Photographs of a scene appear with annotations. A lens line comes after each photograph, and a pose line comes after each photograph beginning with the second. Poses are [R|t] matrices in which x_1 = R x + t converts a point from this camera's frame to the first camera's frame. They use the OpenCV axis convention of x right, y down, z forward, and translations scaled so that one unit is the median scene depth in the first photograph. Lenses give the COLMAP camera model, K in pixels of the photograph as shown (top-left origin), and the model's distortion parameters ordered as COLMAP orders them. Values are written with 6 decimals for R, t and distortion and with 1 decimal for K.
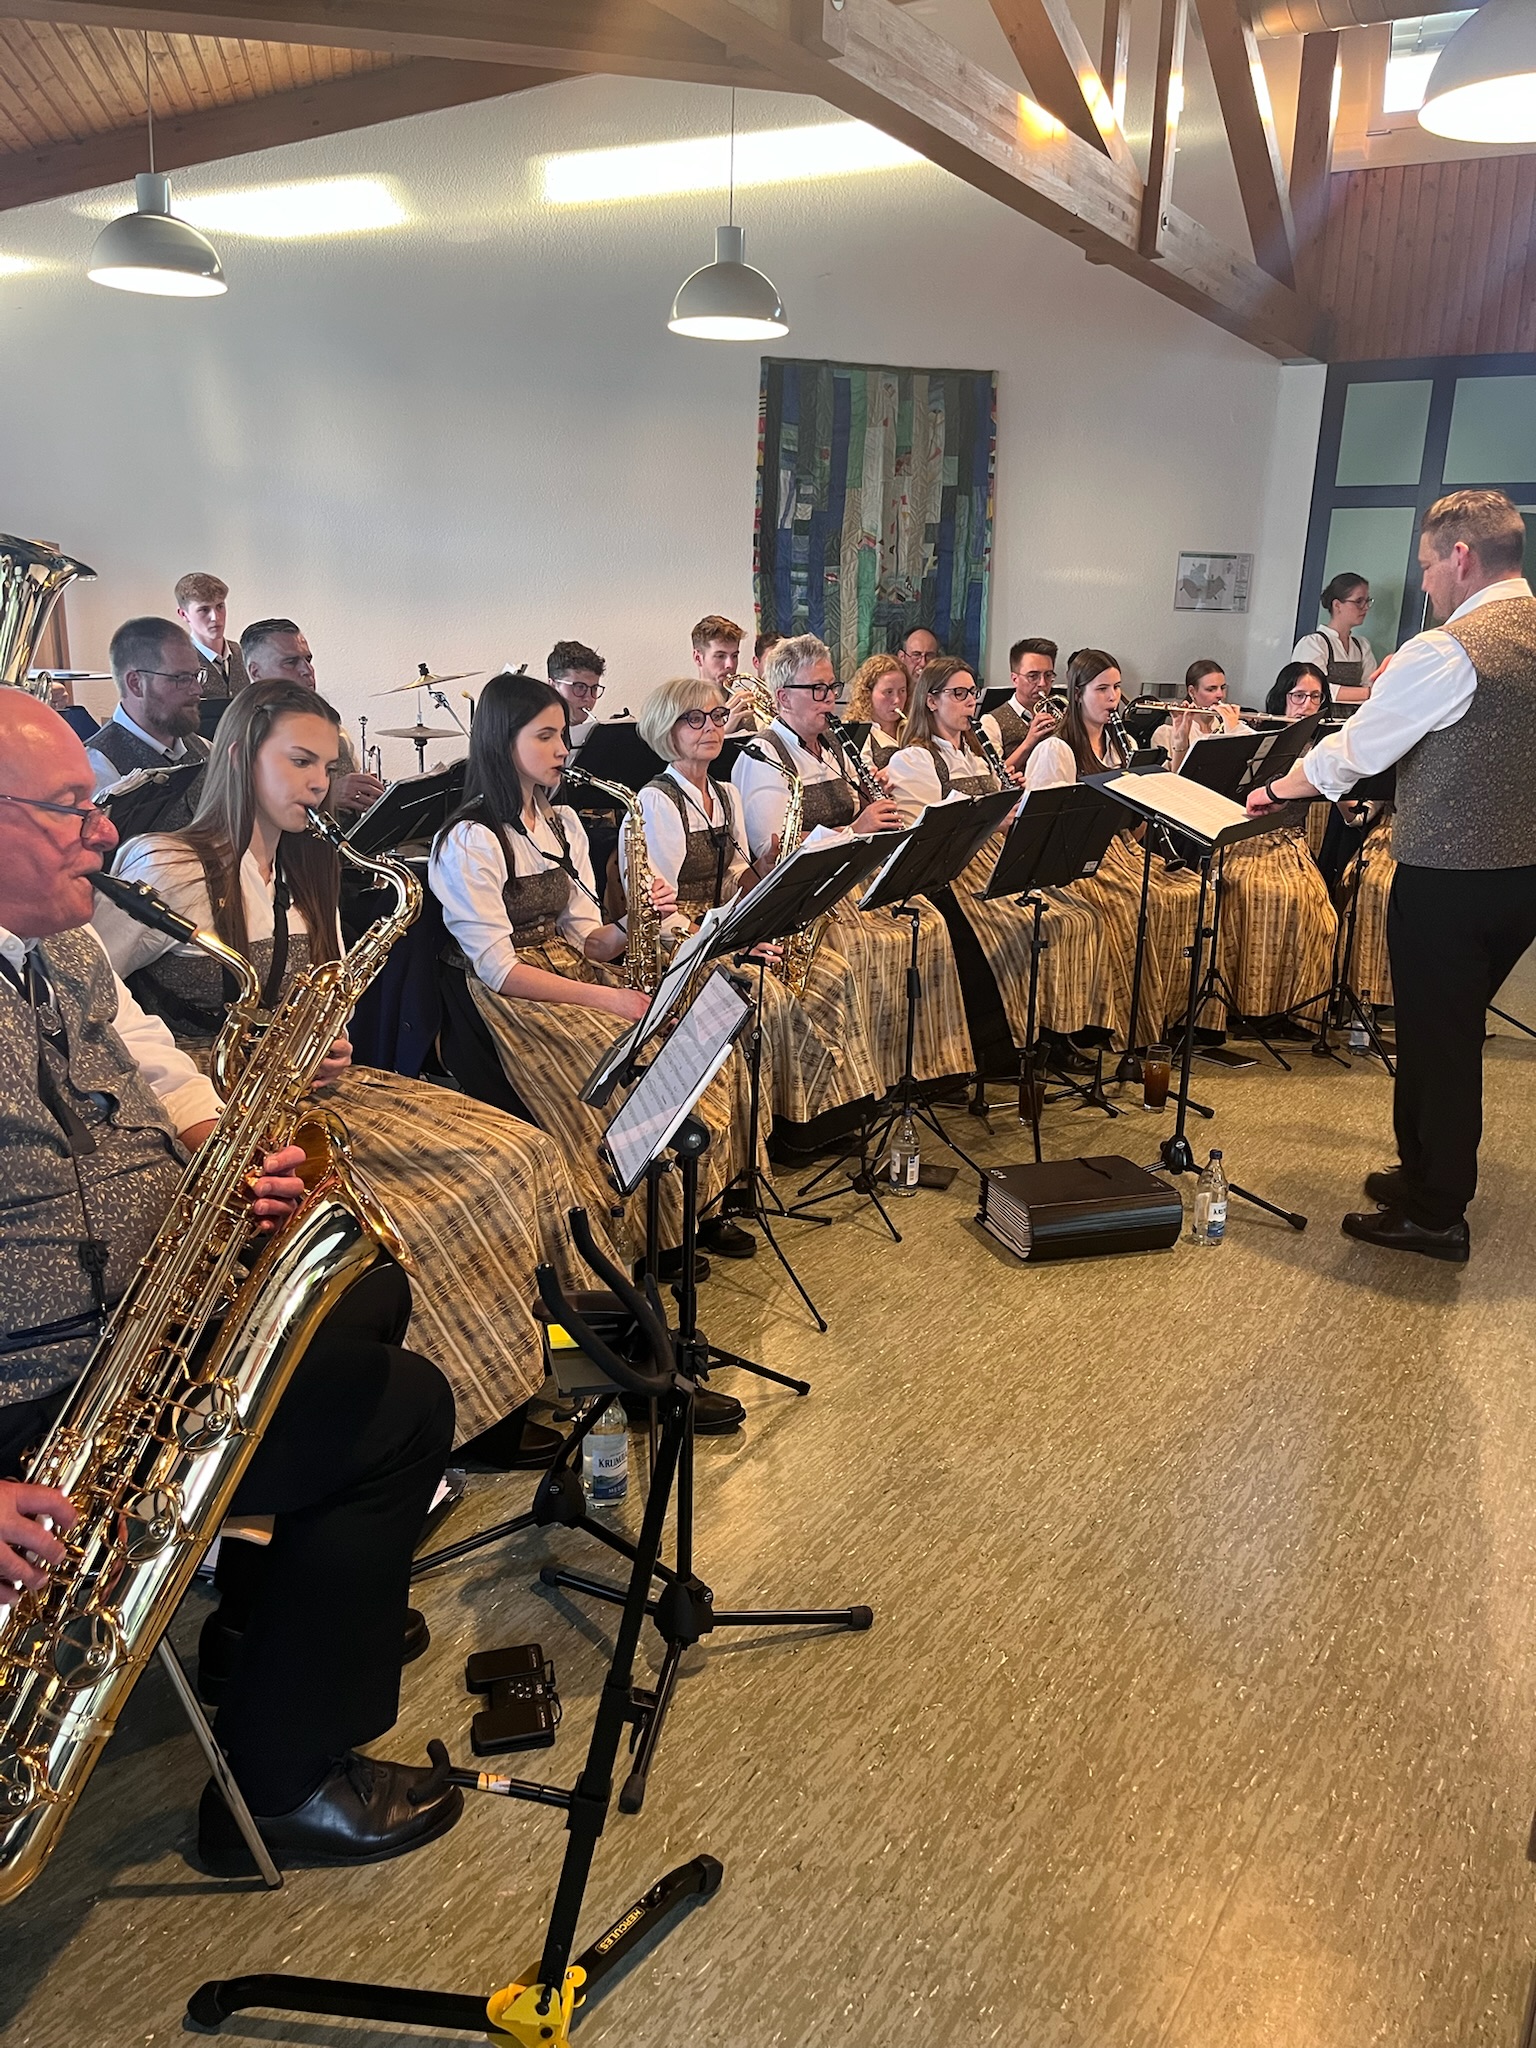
lens RADIAL K [[1569.9, 0, 770.4], [0, 1569.9, 1015.4], [0, 0, 1]] dist [0.054384, -0.058154]
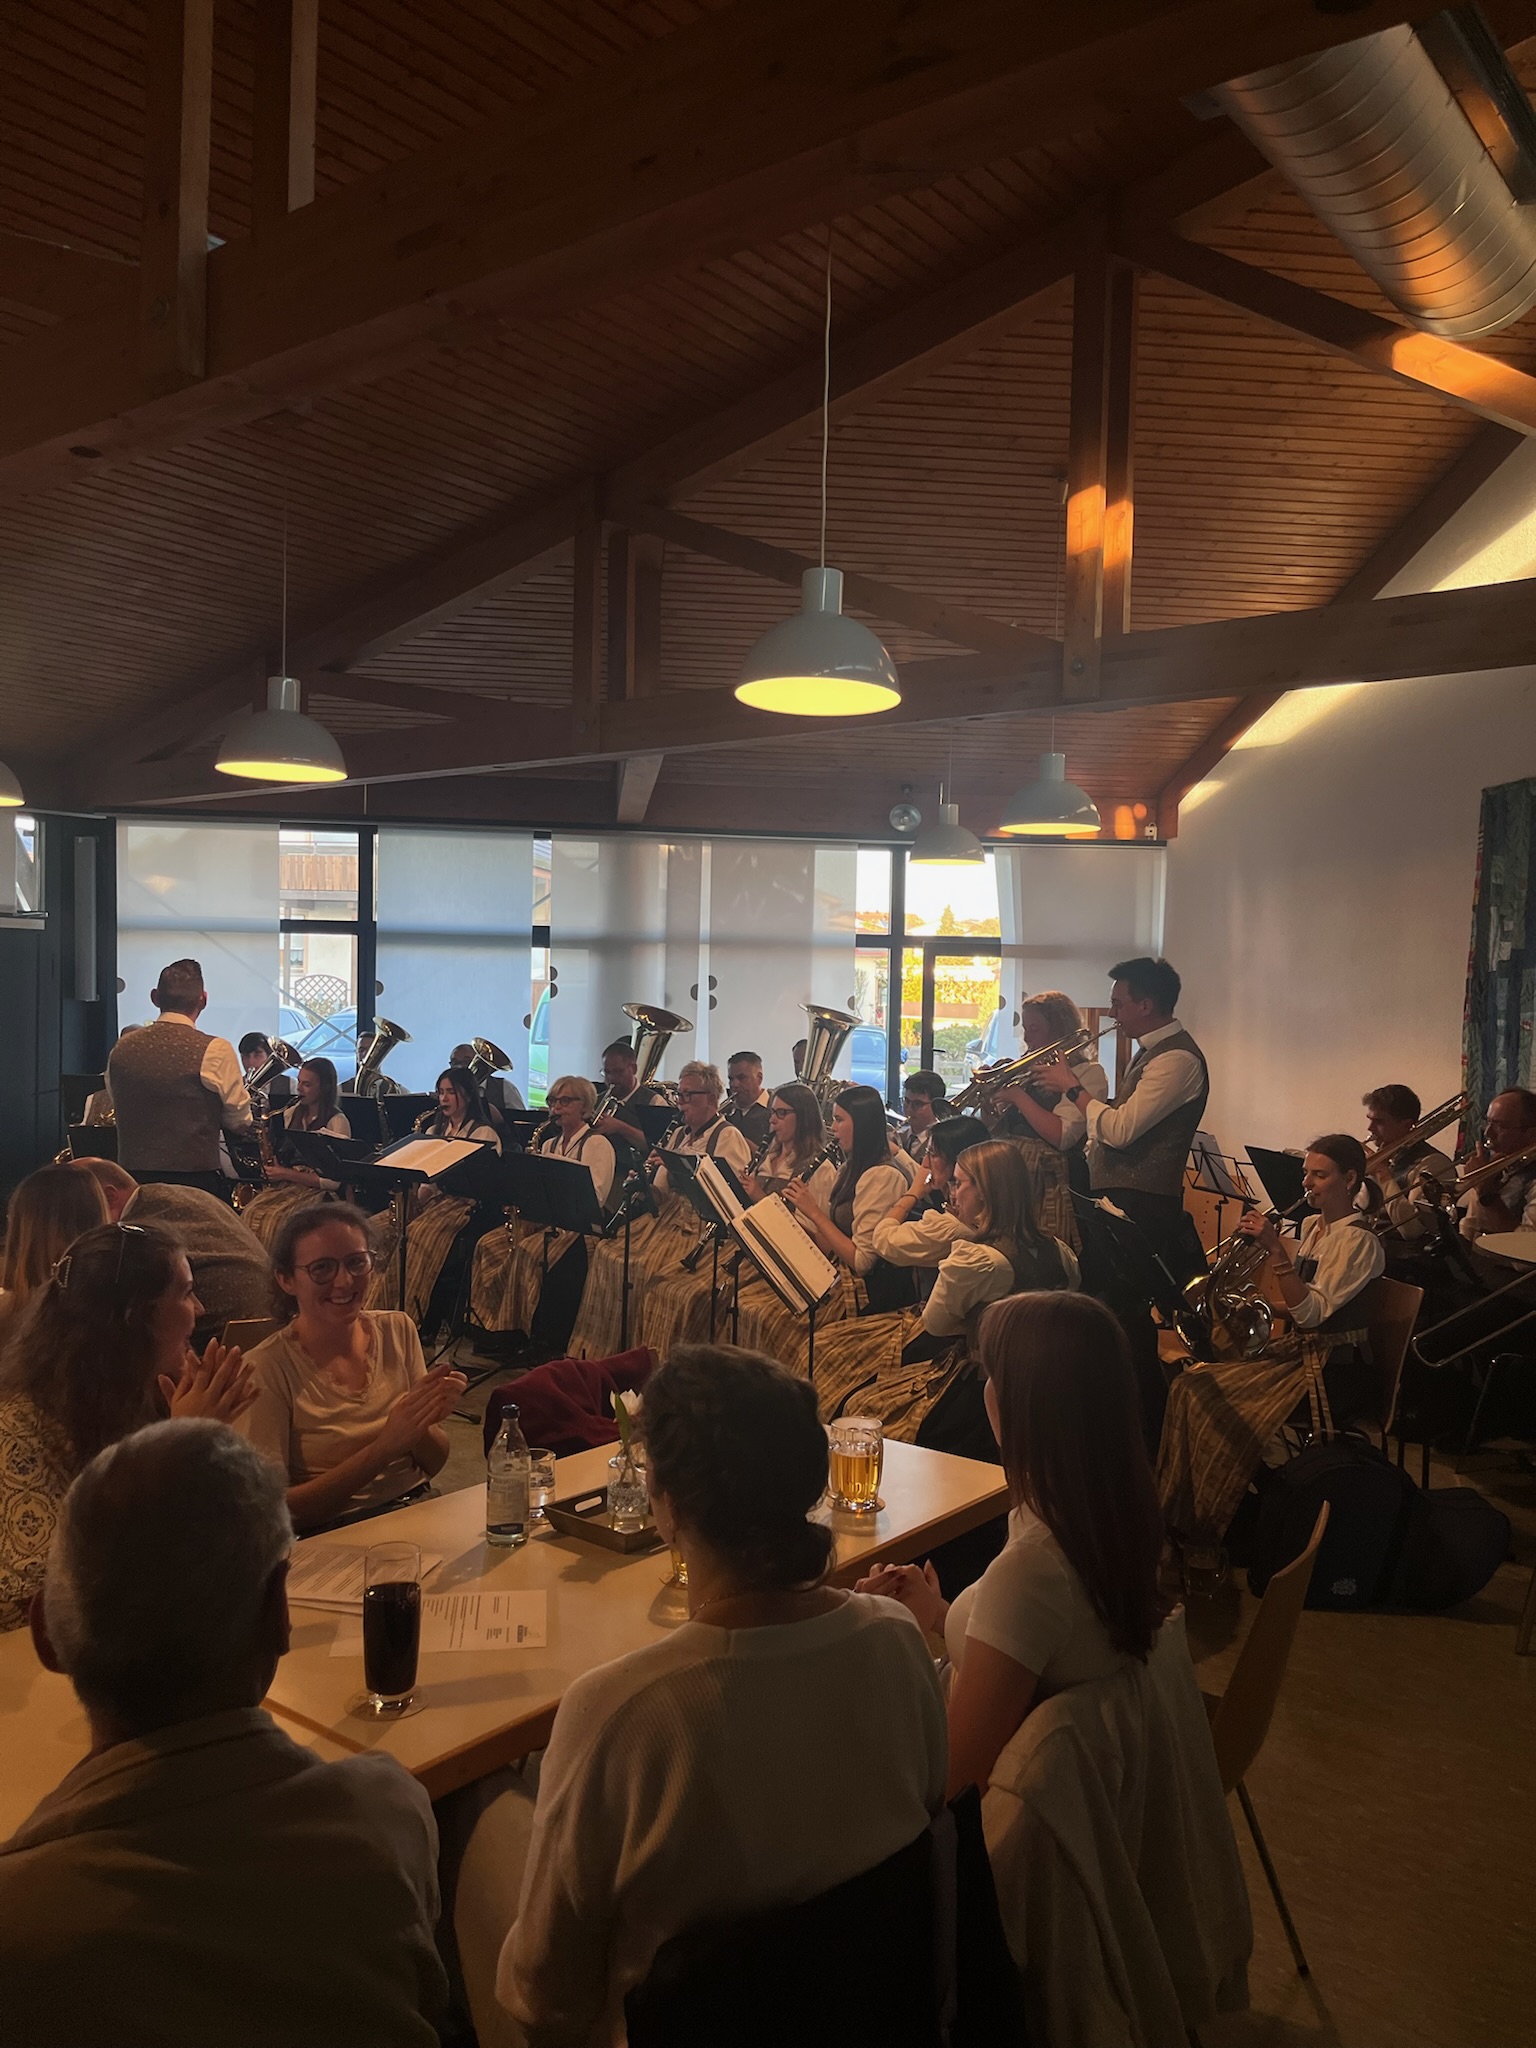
lens RADIAL K [[1569.9, 0, 784.6], [0, 1569.9, 1018.3], [0, 0, 1]] dist [0.054384, -0.058154]
pose [[-0.105751, -0.015870, -0.994266, 0.904817], [-0.267653, 0.963426, 0.013090, -0.195707], [0.957694, 0.267503, -0.106131, 0.741193]]
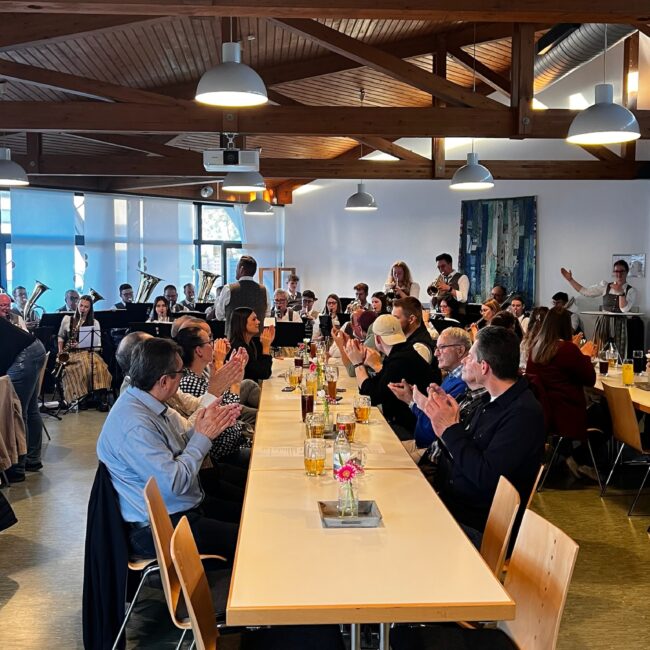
lens RADIAL K [[865.7, 0, 327.5], [0, 865.7, 324.2], [0, 0, 1]] dist [0.040691, 0.000000]
pose [[0.584472, 0.023581, -0.811071, 1.202086], [-0.183174, 0.977609, -0.103576, 0.042259], [0.790468, 0.209104, 0.575704, -0.130800]]
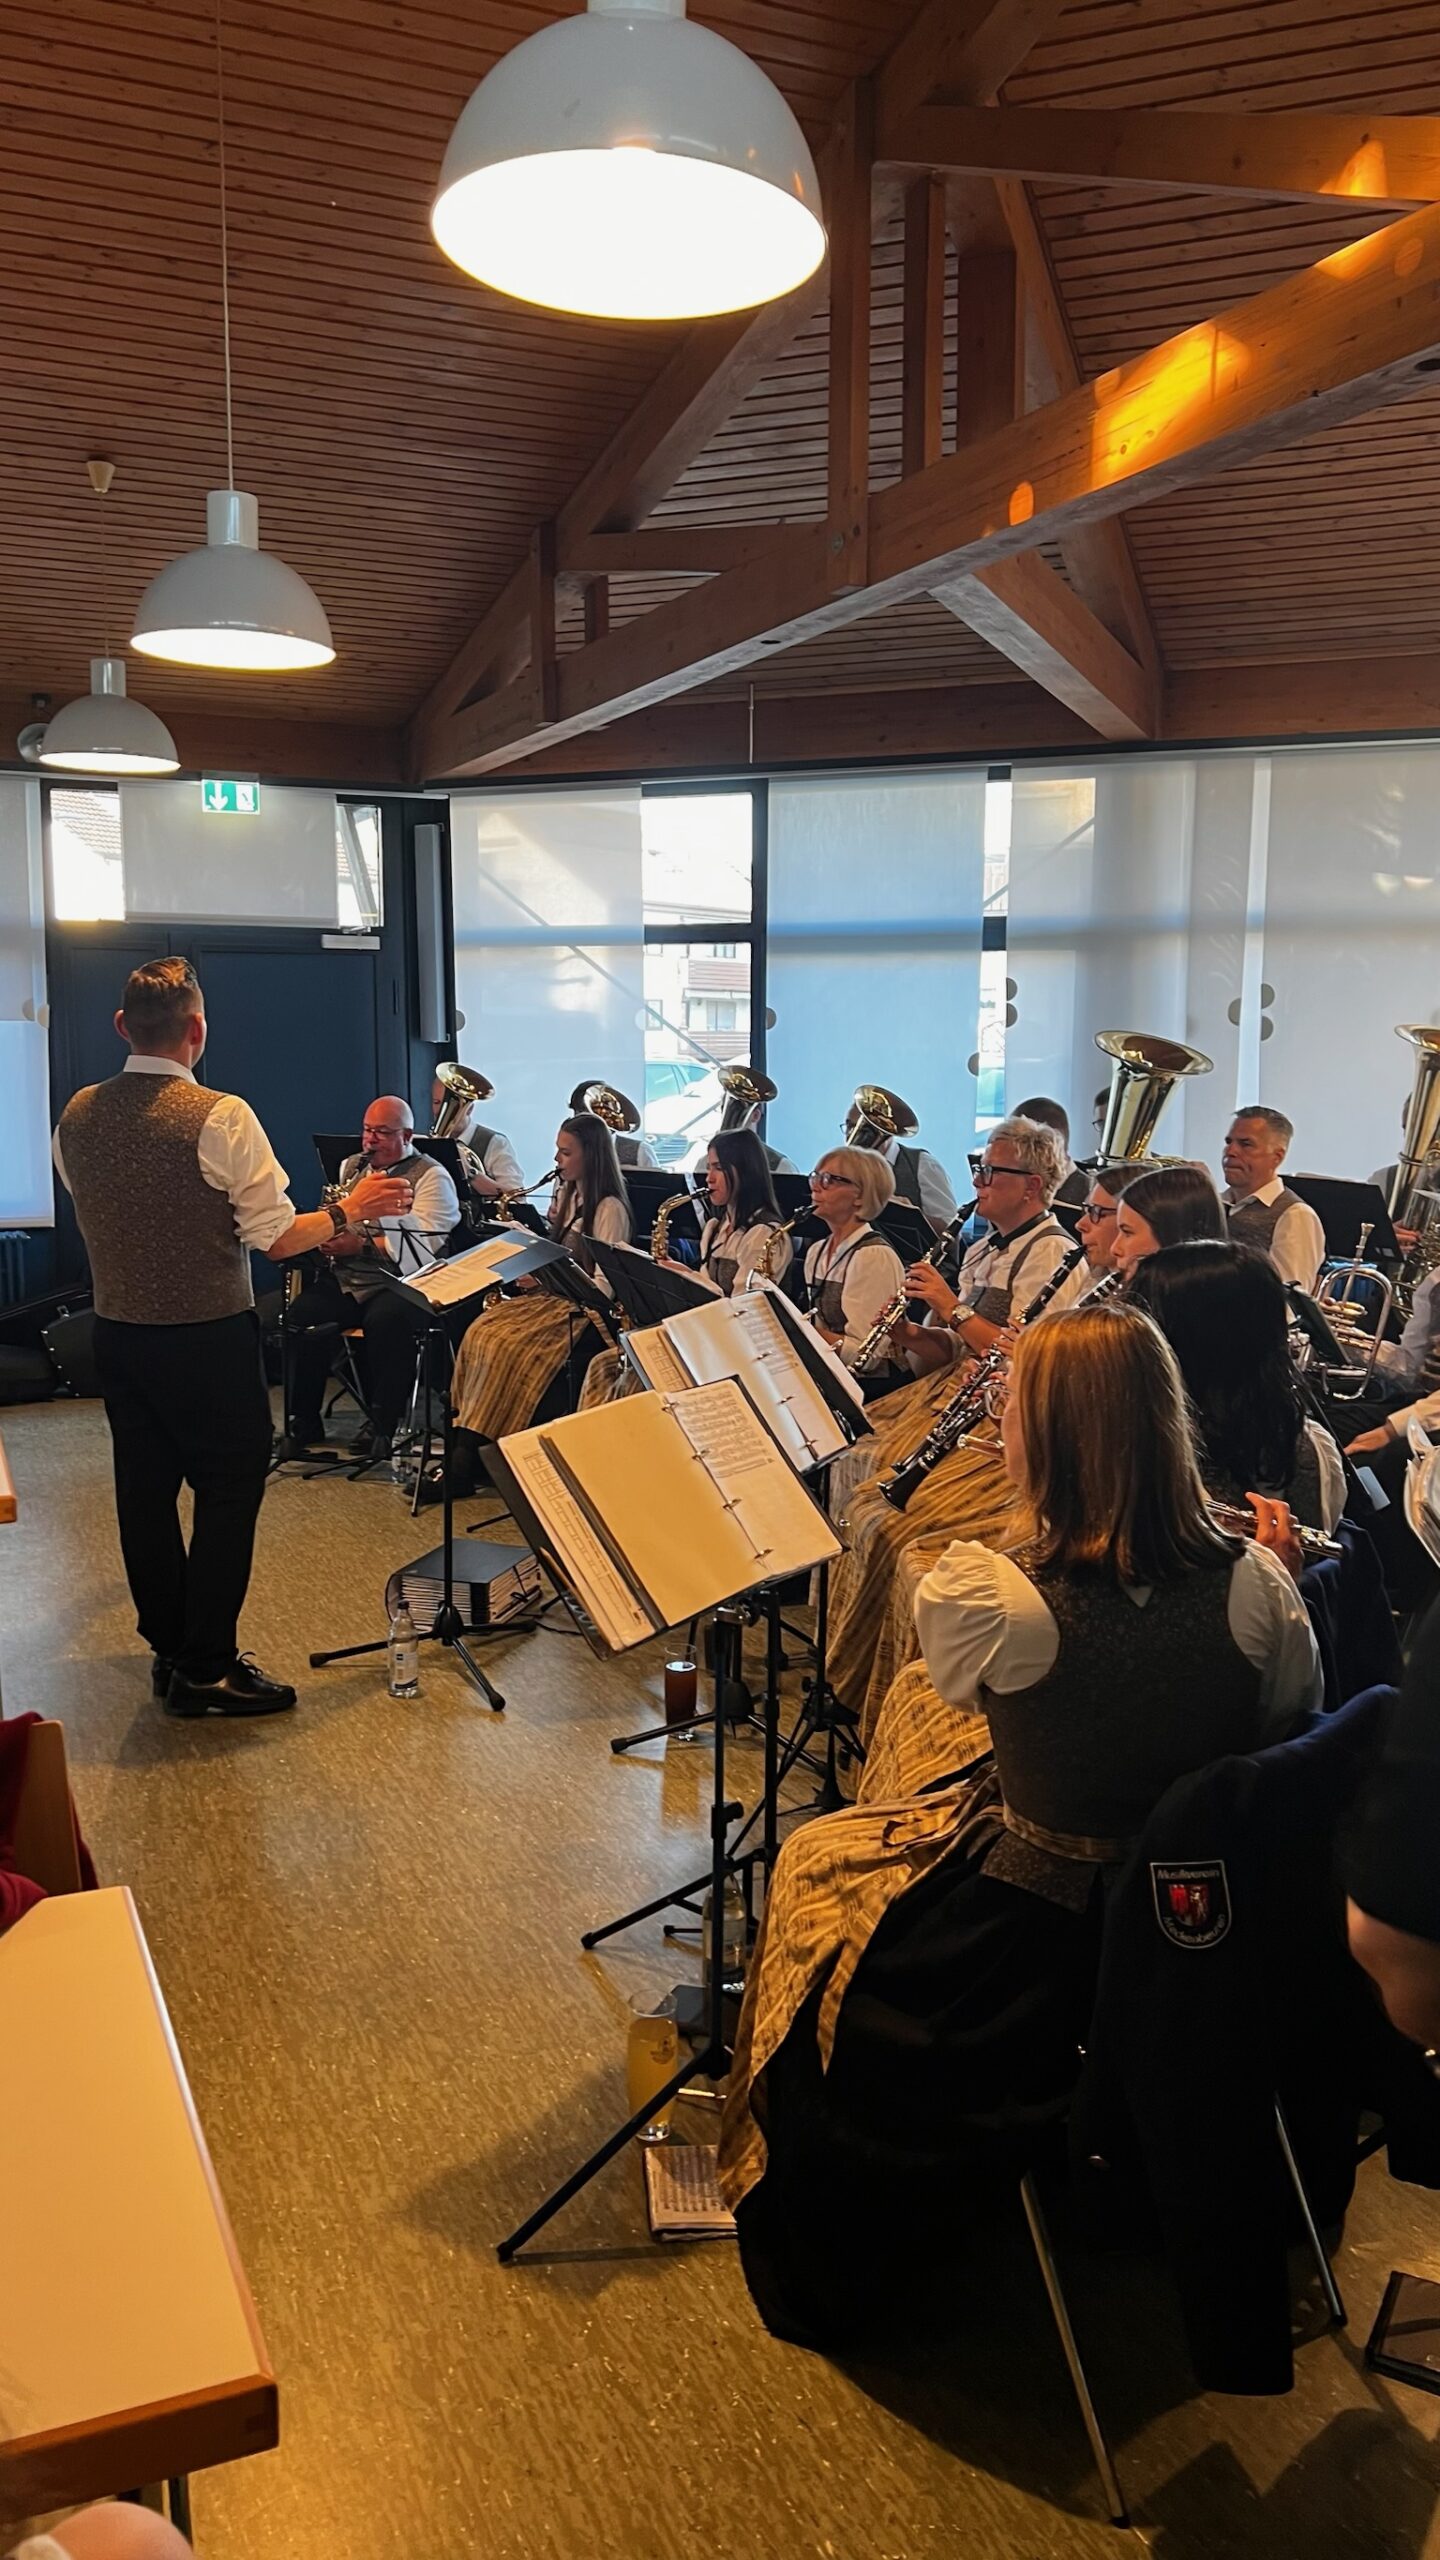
lens RADIAL K [[1915.3, 0, 706.3], [0, 1915.3, 1277.3], [0, 0, 1]] dist [0.042888, -0.044375]
pose [[-0.585984, 0.069888, -0.807303, 0.568407], [-0.219138, 0.945484, 0.240912, -0.228300], [0.780129, 0.318082, -0.538723, 0.882702]]
